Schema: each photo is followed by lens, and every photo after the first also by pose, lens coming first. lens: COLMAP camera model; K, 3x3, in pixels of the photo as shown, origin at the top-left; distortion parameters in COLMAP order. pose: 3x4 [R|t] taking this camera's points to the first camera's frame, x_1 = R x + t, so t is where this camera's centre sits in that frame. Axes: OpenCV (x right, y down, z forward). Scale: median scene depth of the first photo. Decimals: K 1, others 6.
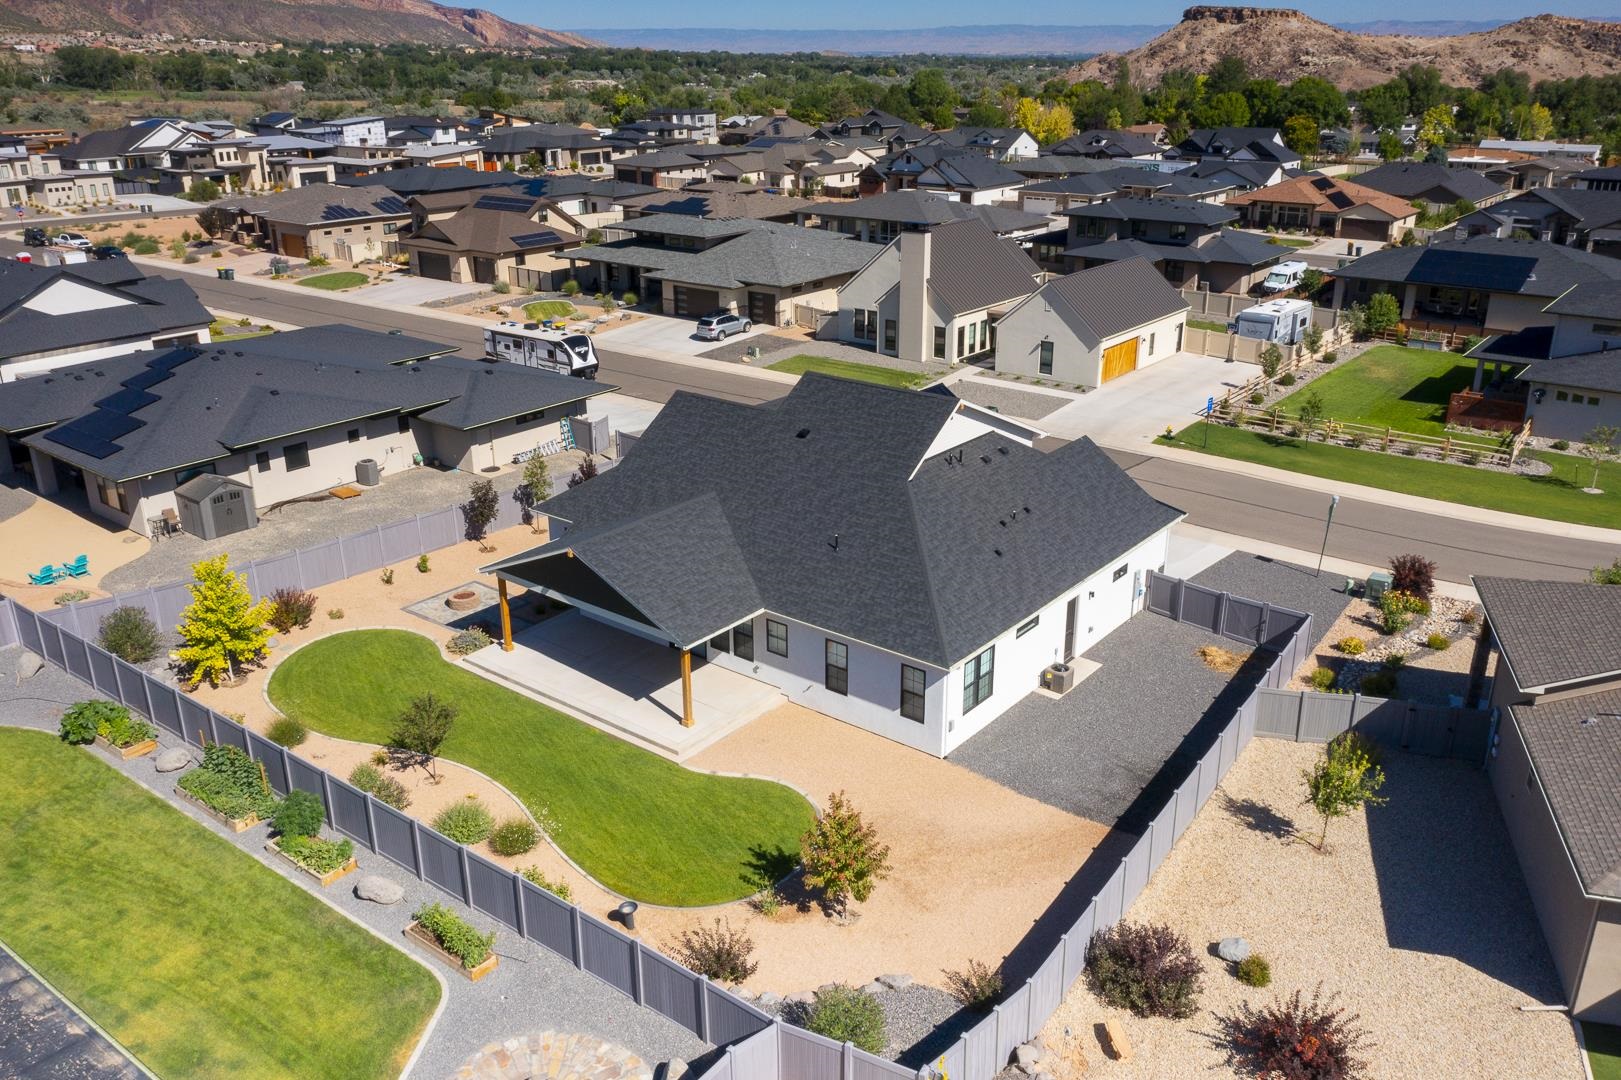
lens RADIAL K [[1285.4, 0, 813.5], [0, 1285.4, 538.1], [0, 0, 1]] dist [-0.009322, -0.003330]
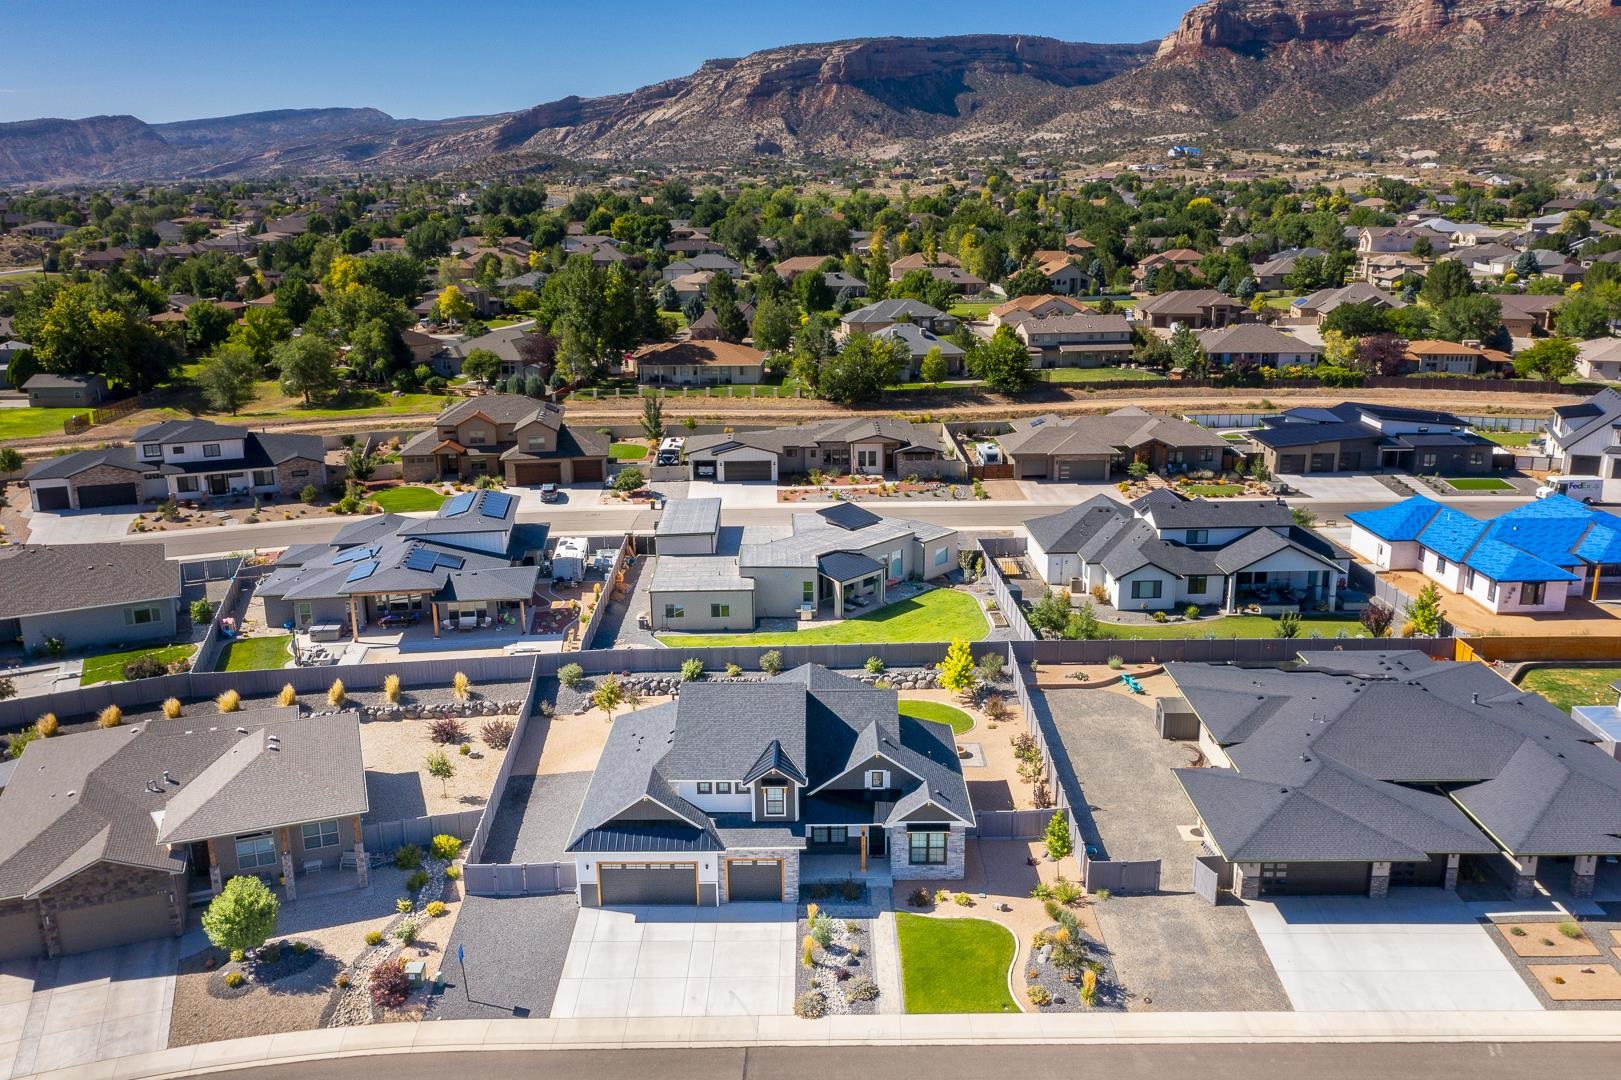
lens RADIAL K [[1279.7, 0, 812.8], [0, 1279.7, 537.9], [0, 0, 1]] dist [-0.005958, -0.002933]
pose [[-0.786357, 0.175058, -0.592451, 0.815476], [-0.207654, 0.828310, 0.520367, -1.016335], [0.581828, 0.532219, -0.614996, 1.801551]]
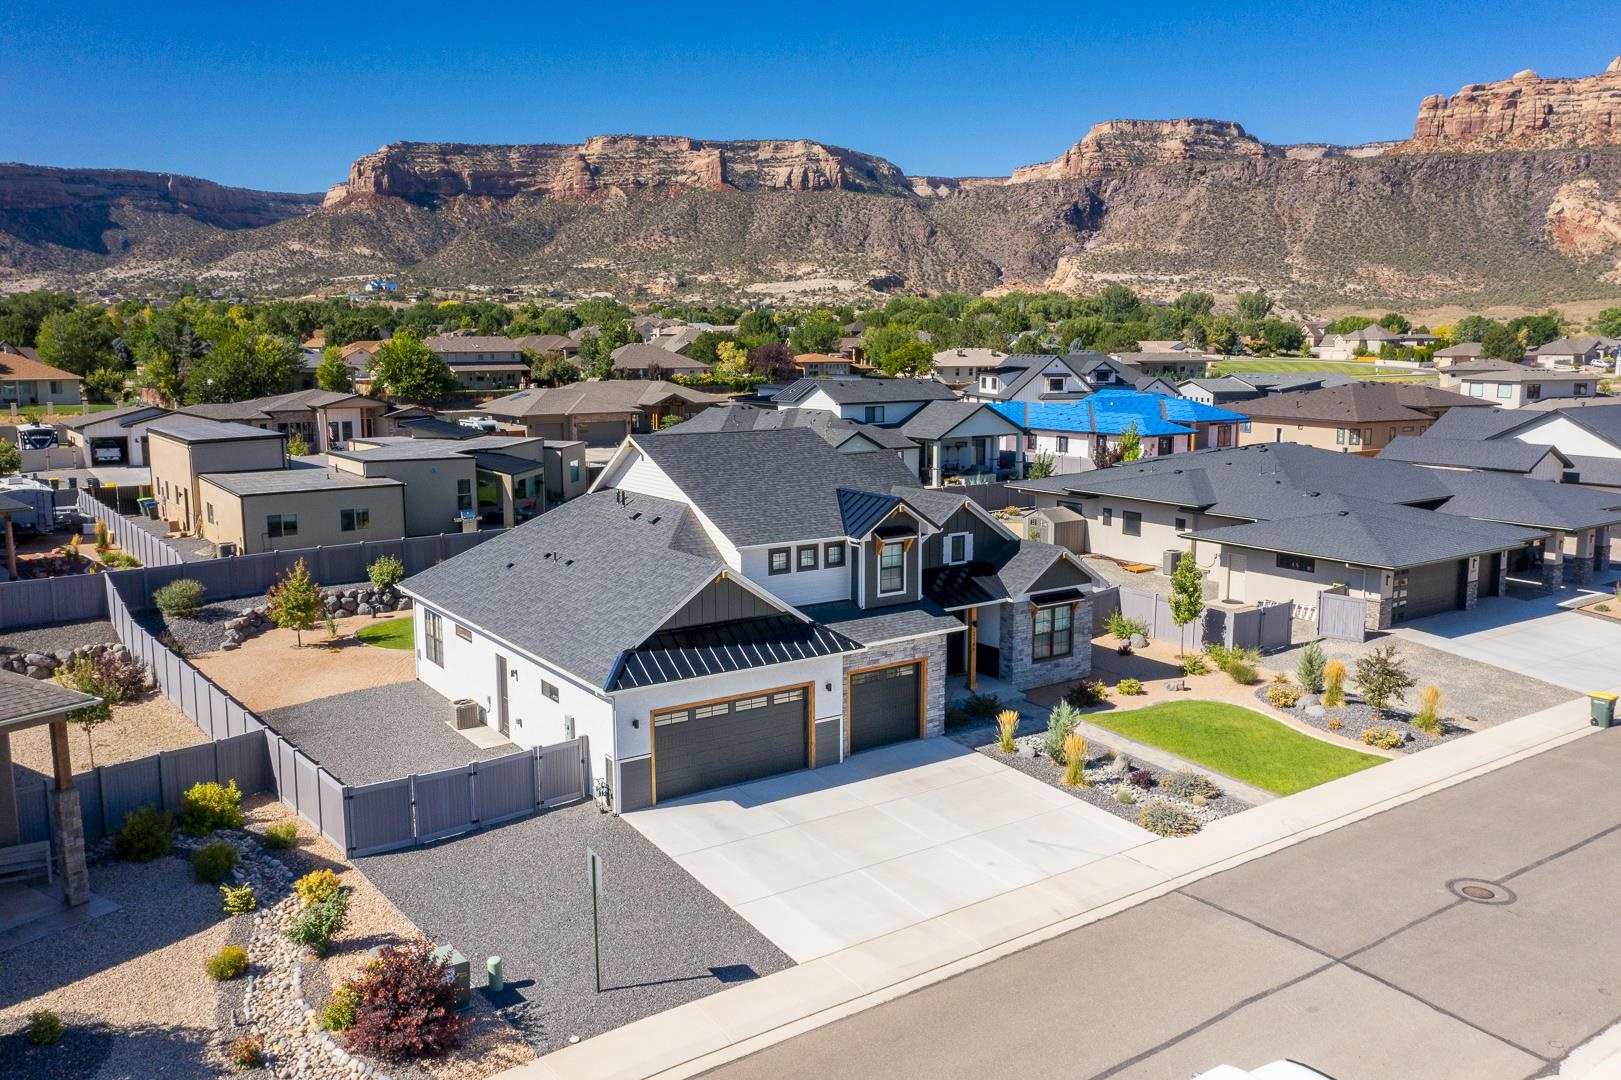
lens RADIAL K [[1279.7, 0, 812.8], [0, 1279.7, 537.9], [0, 0, 1]] dist [-0.005958, -0.002933]
pose [[-0.289518, 0.153682, -0.944755, 0.863846], [-0.337862, 0.907084, 0.251091, -0.286789], [0.895560, 0.391892, -0.210694, 1.220709]]
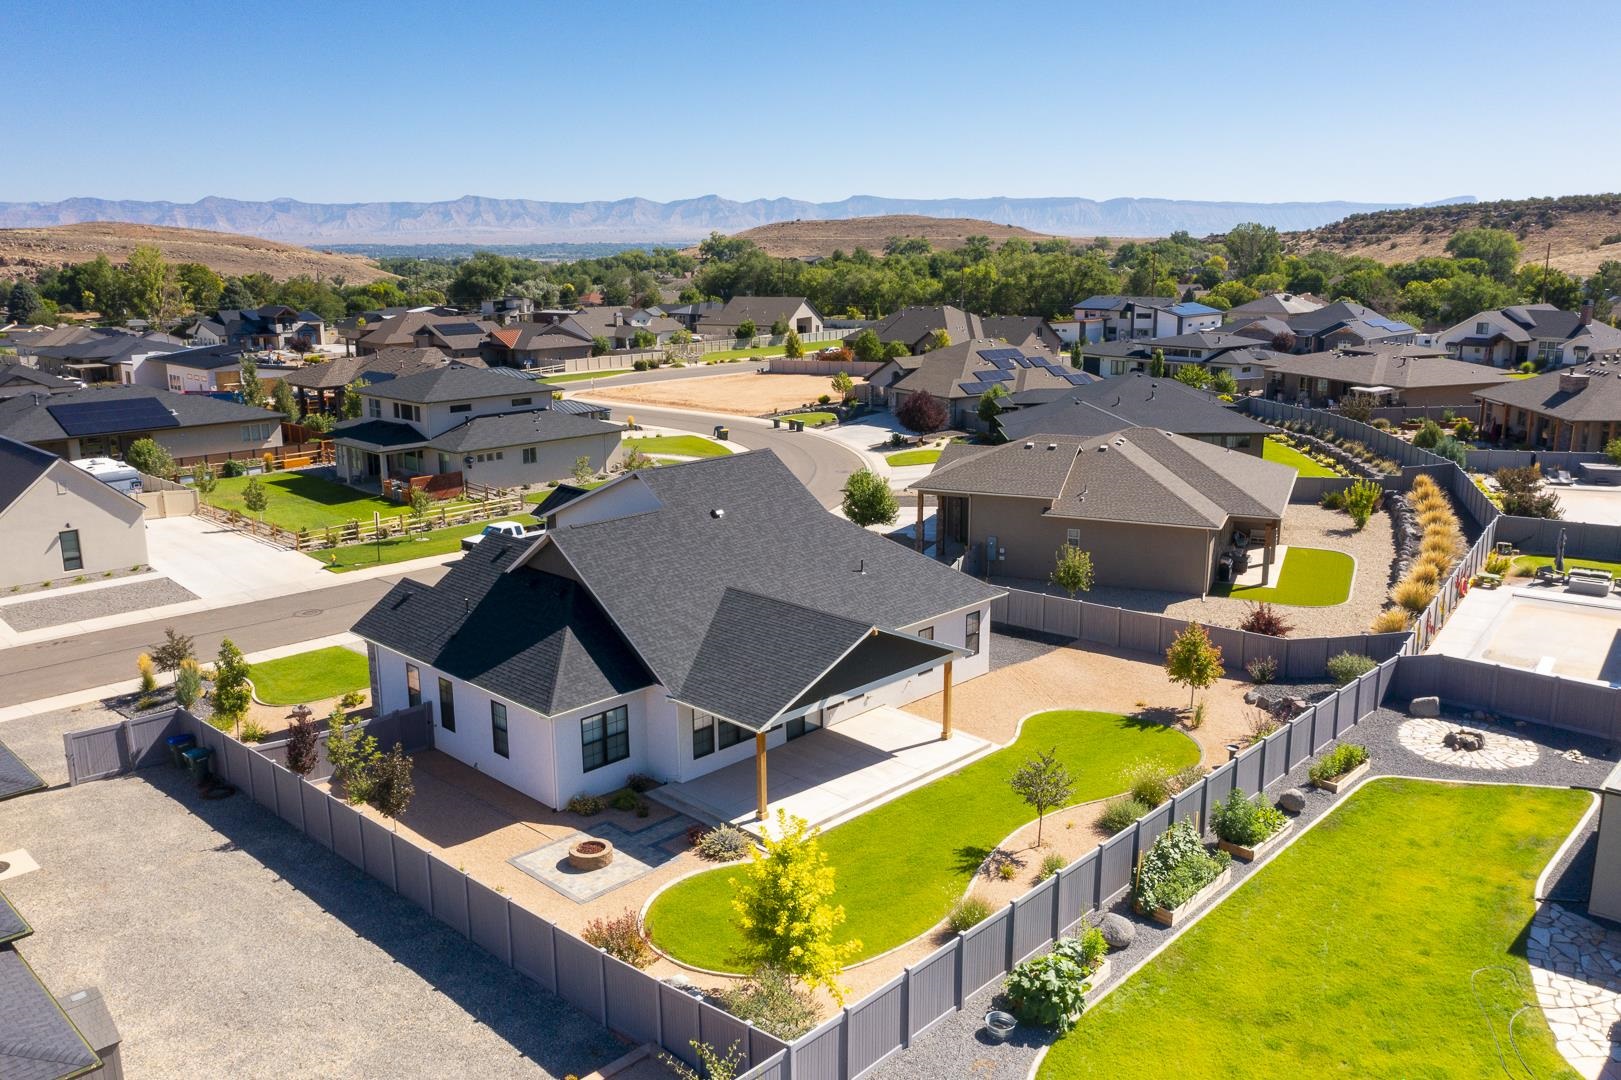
lens RADIAL K [[1286.2, 0, 813.9], [0, 1286.2, 543.4], [0, 0, 1]] dist [-0.002529, 0.003278]
pose [[0.103415, -0.224022, 0.969082, -0.951159], [0.359331, 0.916918, 0.173617, -0.199234], [-0.927462, 0.330267, 0.175321, 0.717046]]
